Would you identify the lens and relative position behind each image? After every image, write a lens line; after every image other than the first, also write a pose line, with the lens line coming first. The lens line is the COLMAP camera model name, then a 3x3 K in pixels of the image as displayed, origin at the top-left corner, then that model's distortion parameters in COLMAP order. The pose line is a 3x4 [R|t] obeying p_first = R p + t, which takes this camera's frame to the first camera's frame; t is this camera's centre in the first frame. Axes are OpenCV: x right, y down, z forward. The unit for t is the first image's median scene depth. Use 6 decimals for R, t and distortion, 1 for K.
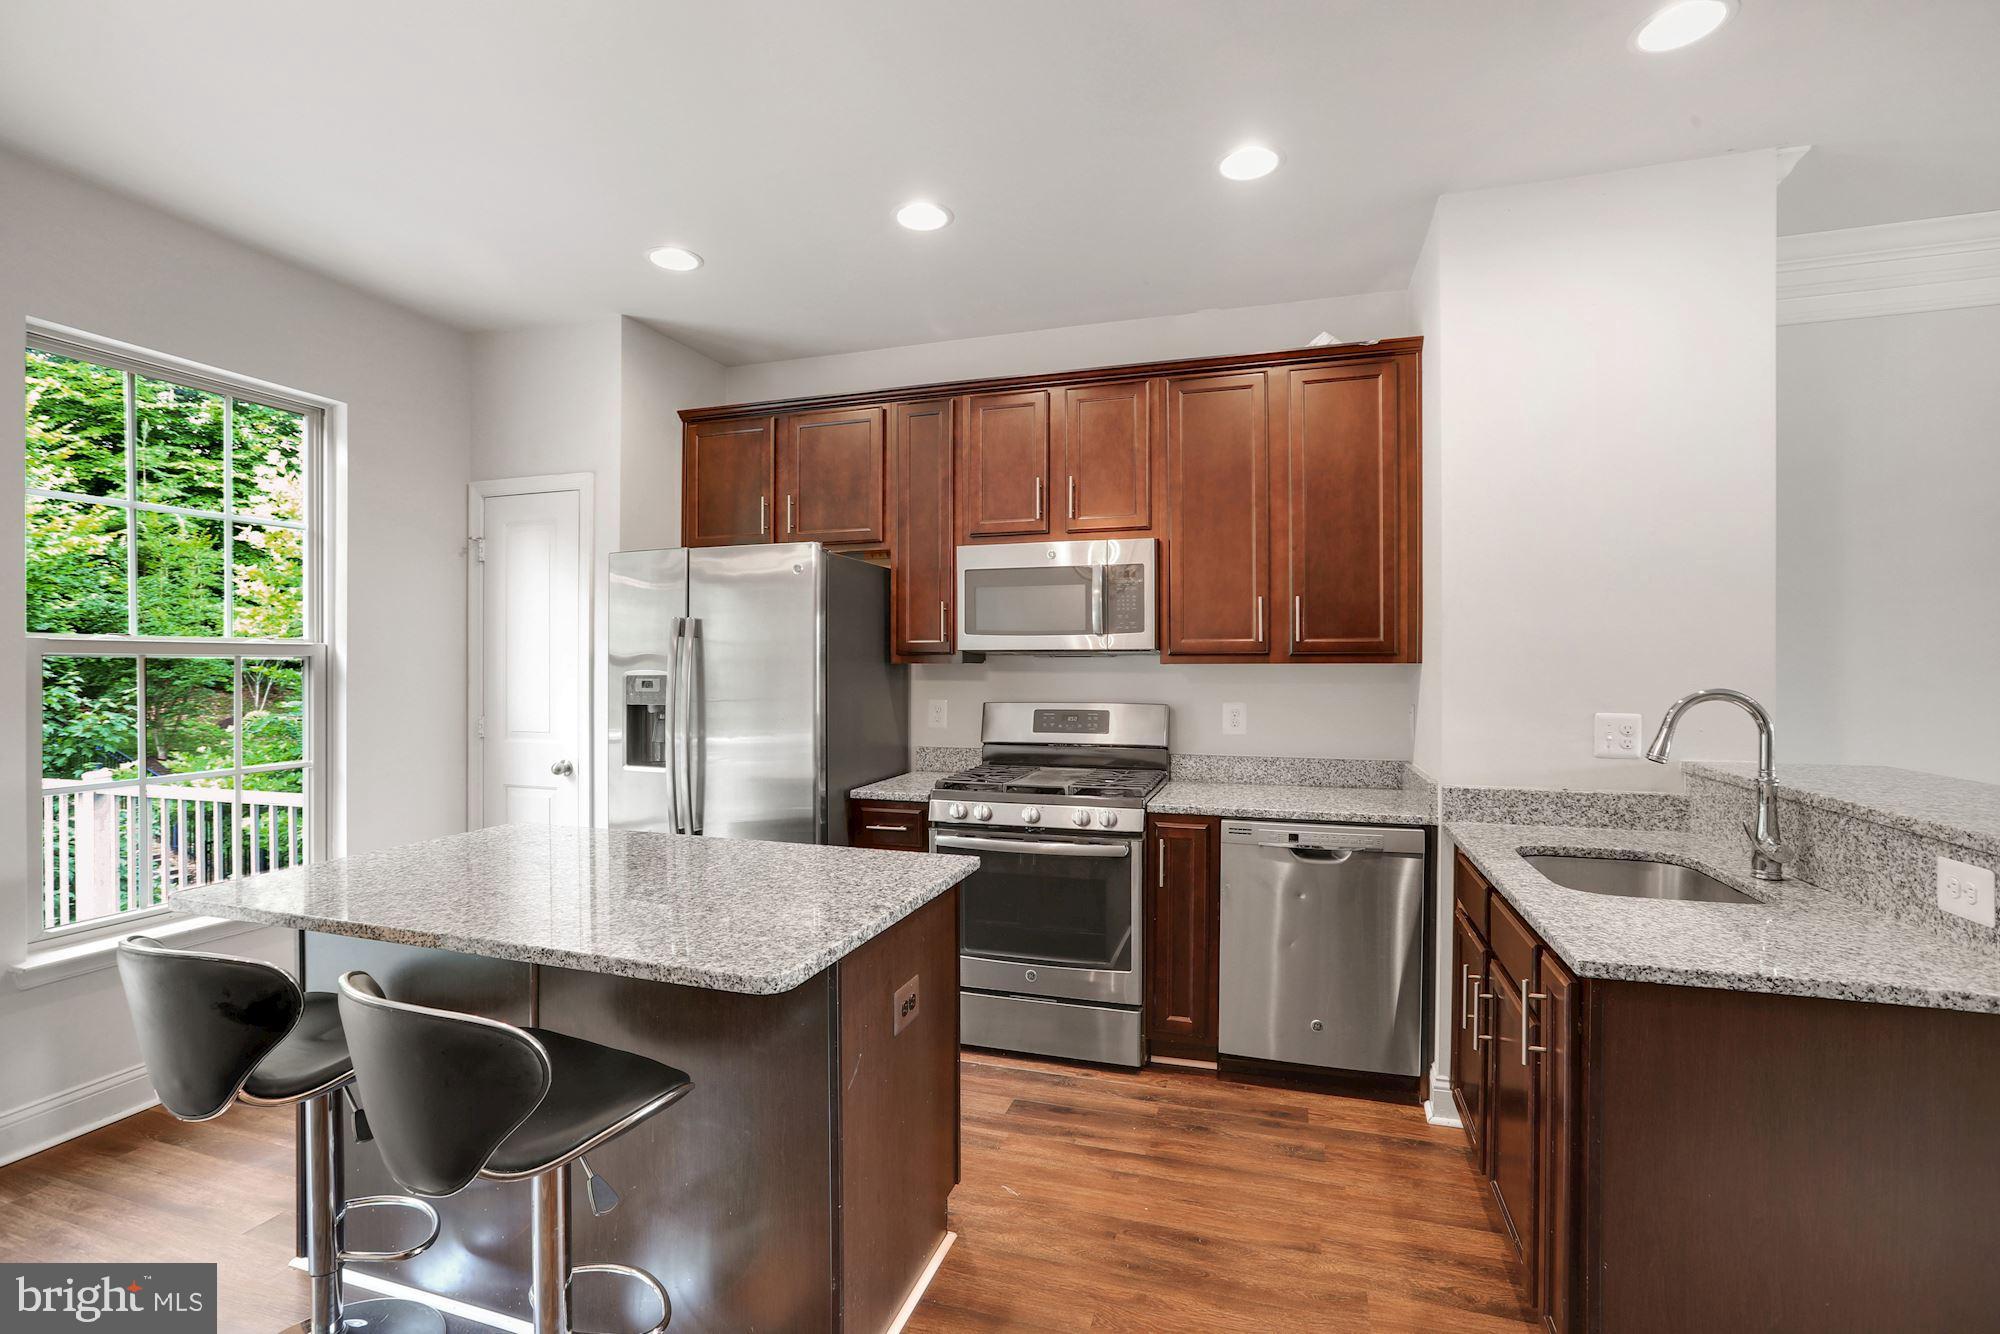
lens RADIAL K [[912.9, 0, 1000.0], [0, 912.9, 667.0], [0, 0, 1]] dist [-0.026471, 0.021601]
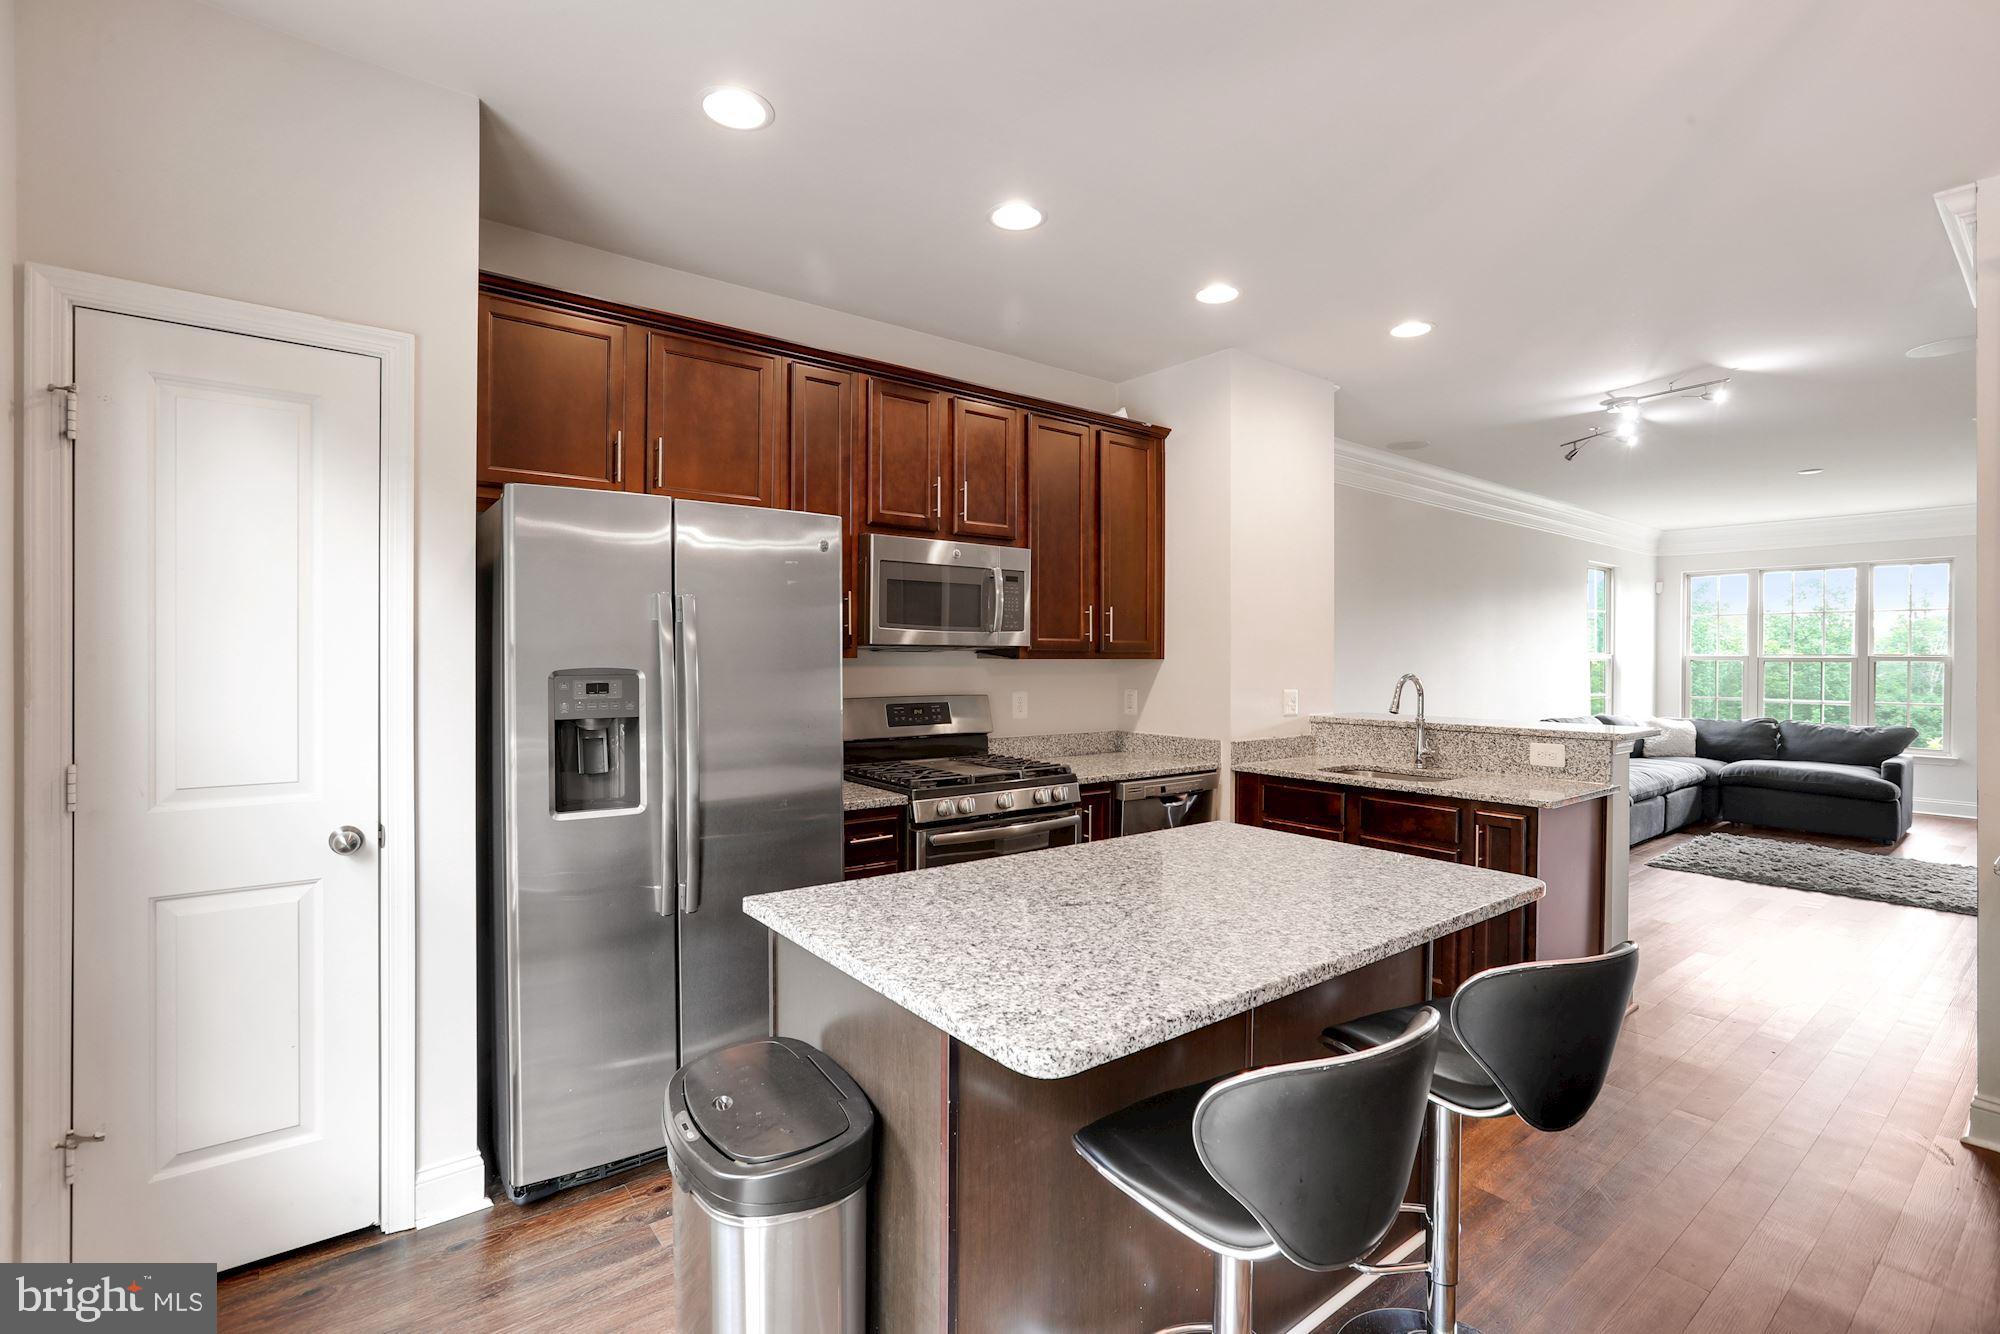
lens RADIAL K [[912.9, 0, 1000.0], [0, 912.9, 667.0], [0, 0, 1]] dist [-0.026471, 0.021601]
pose [[0.568094, -0.005609, 0.822945, -0.788130], [-0.001425, 0.999969, 0.007799, -0.002389], [-0.822963, -0.005603, 0.568068, 0.371816]]
